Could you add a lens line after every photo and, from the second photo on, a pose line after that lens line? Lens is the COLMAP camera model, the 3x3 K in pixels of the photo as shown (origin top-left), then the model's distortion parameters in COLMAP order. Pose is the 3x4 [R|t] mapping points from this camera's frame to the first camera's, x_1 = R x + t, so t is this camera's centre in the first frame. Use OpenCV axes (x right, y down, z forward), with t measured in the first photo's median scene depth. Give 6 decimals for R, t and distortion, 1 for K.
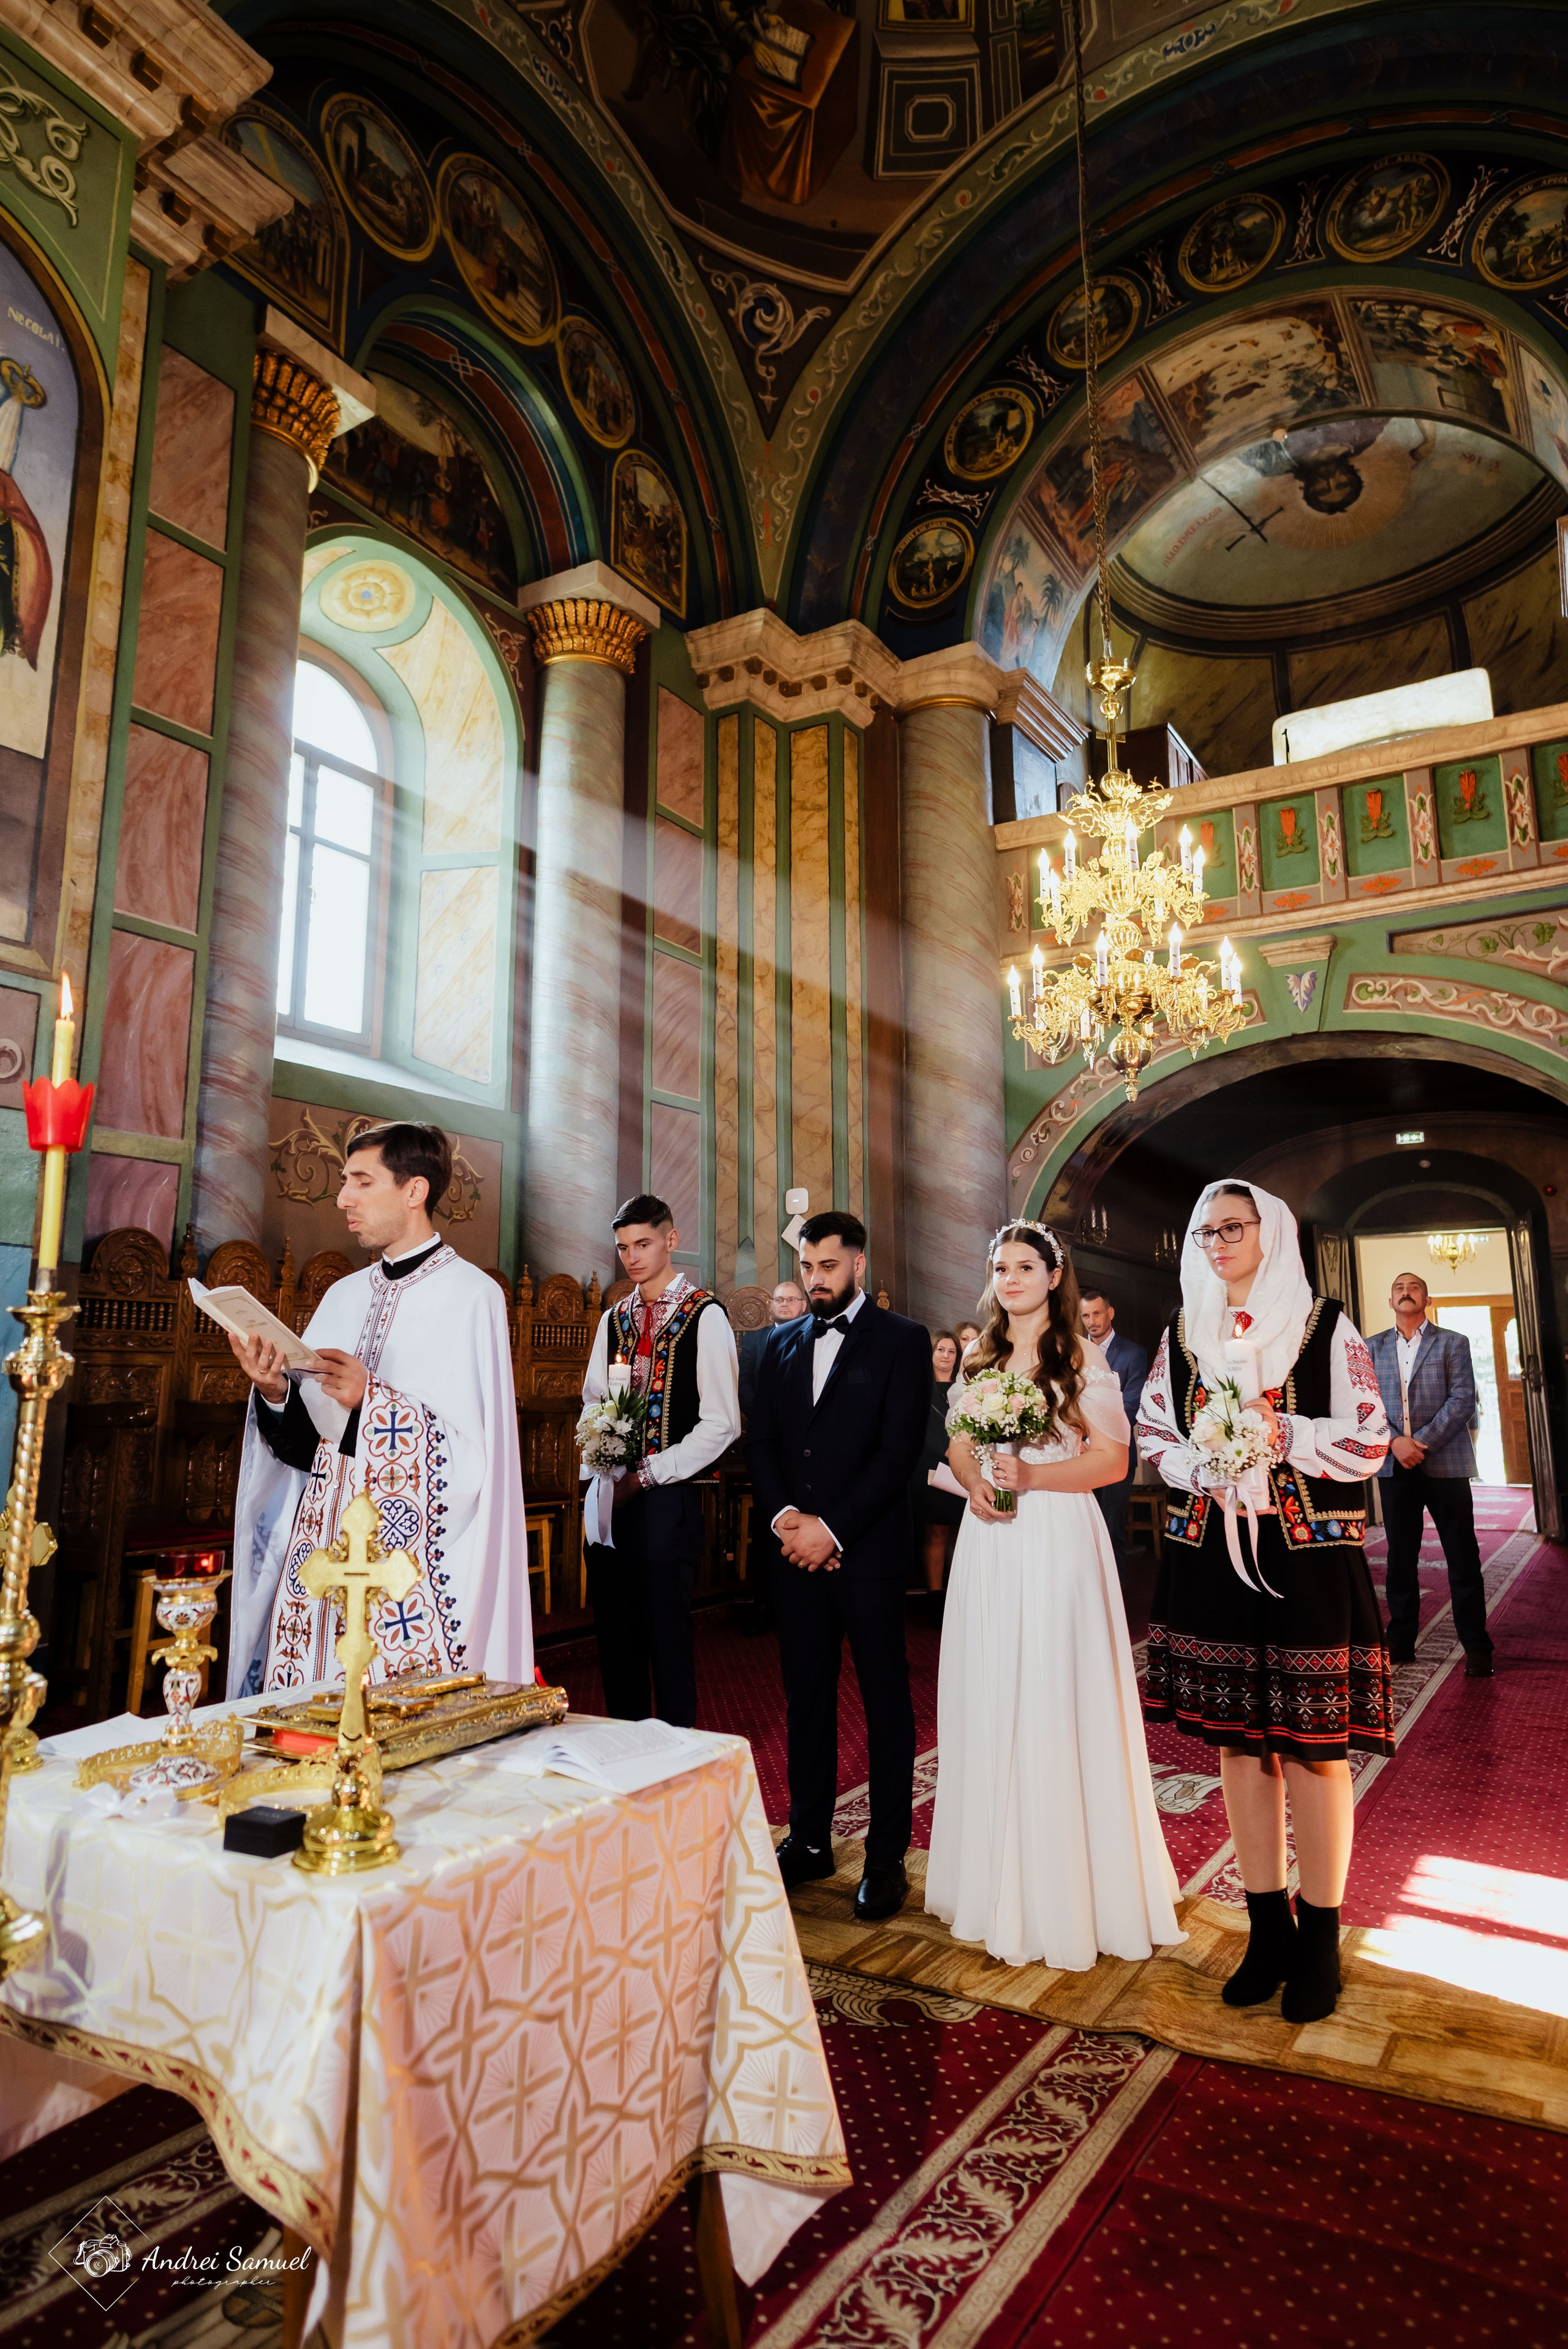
lens RADIAL K [[1397.6, 0, 787.5], [0, 1397.6, 1063.8], [0, 0, 1]] dist [-0.003738, 0.000240]
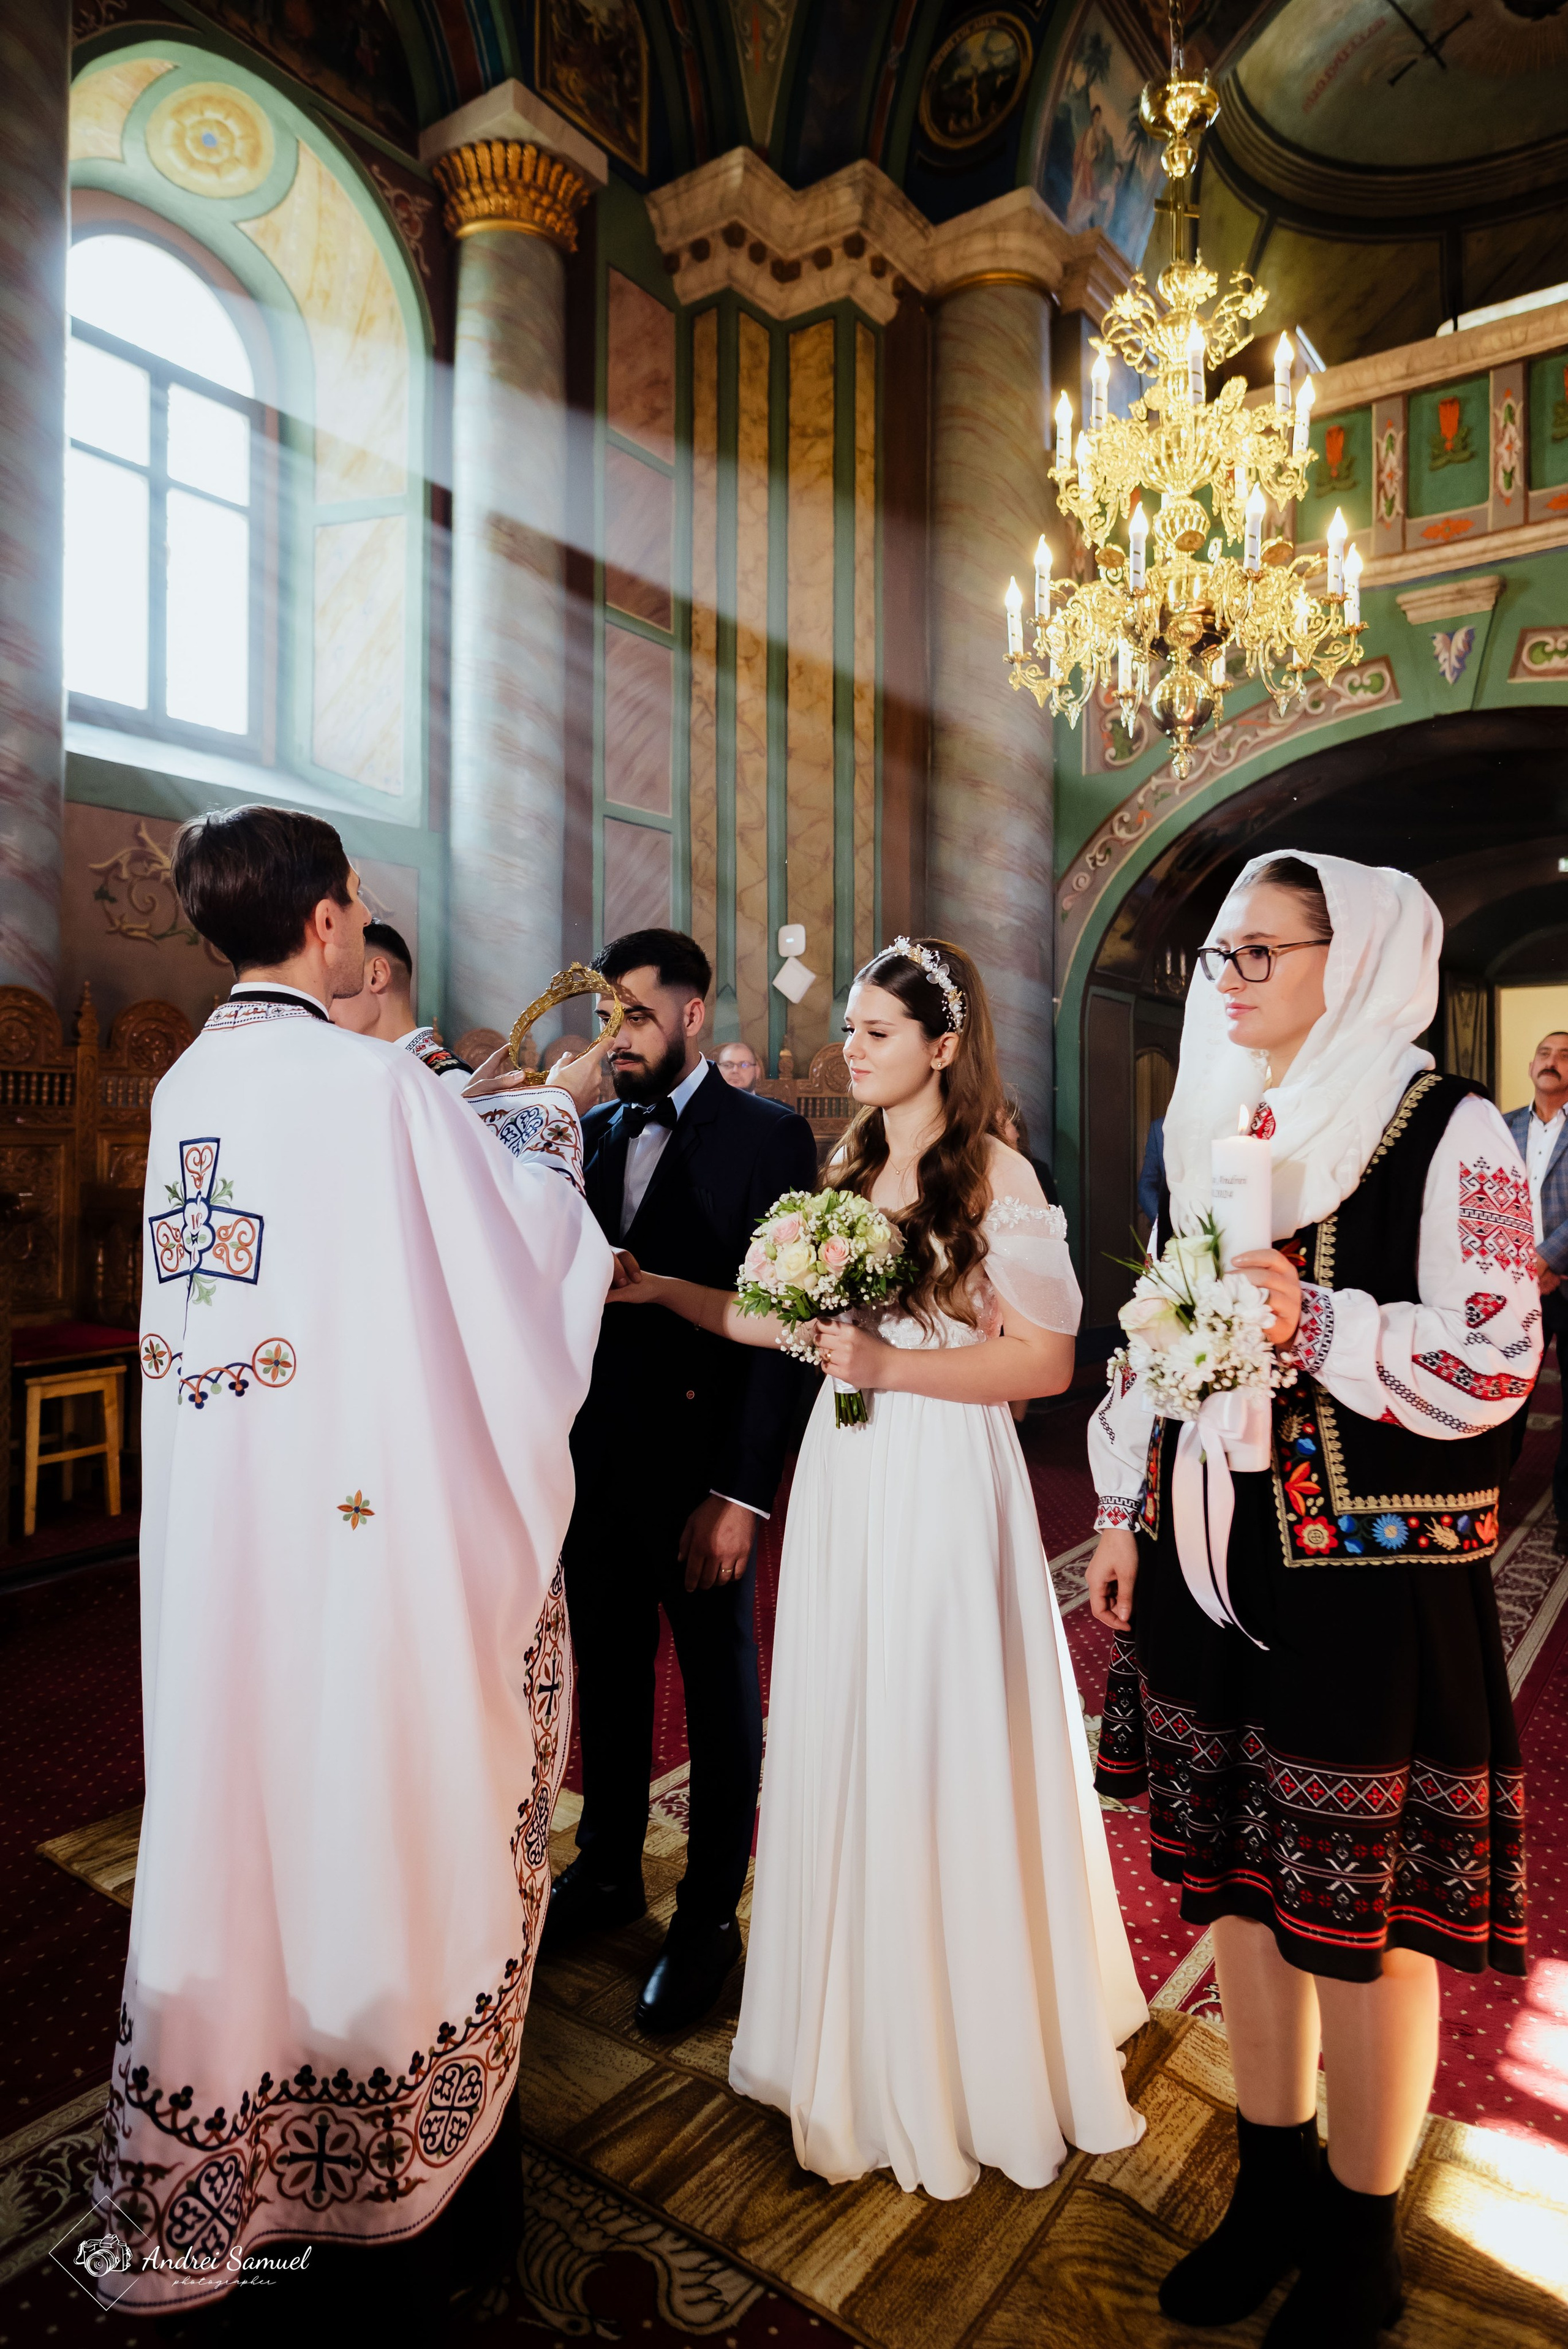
lens RADIAL K [[1397.6, 0, 787.5], [0, 1397.6, 1063.8], [0, 0, 1]] dist [-0.003738, 0.000240]
pose [[0.996784, 0.004078, -0.080035, 0.070073], [0.009947, 0.984686, 0.174051, 0.027351], [0.079519, -0.174288, 0.981479, 0.189052]]
